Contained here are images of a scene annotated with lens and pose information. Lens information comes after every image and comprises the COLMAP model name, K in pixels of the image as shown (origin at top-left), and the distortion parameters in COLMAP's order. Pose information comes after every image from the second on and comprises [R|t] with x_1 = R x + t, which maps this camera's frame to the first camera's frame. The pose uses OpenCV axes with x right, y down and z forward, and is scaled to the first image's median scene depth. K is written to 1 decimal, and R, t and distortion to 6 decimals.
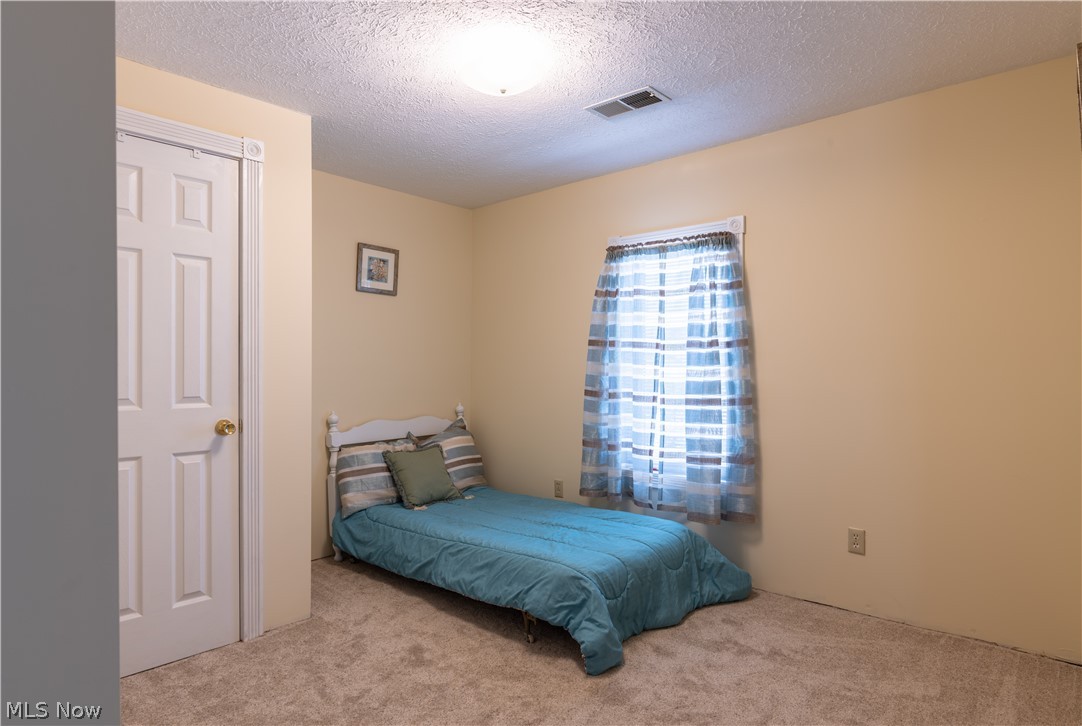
lens RADIAL K [[634.3, 0, 542.8], [0, 634.3, 363.9], [0, 0, 1]] dist [-0.008041, -0.000739]
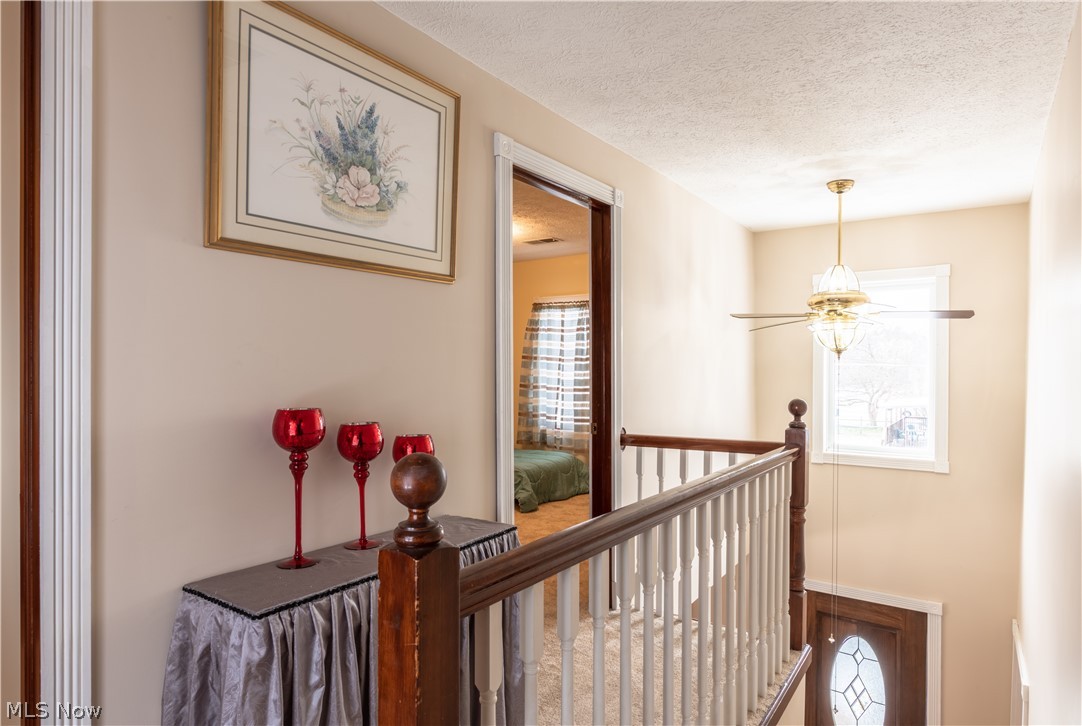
lens RADIAL K [[634.3, 0, 540.7], [0, 634.3, 366.1], [0, 0, 1]] dist [-0.008041, -0.000739]
pose [[0.994443, 0.004582, 0.105180, -0.065432], [-0.004756, 0.999988, 0.001402, -0.012459], [-0.105172, -0.001894, 0.994452, -0.802678]]
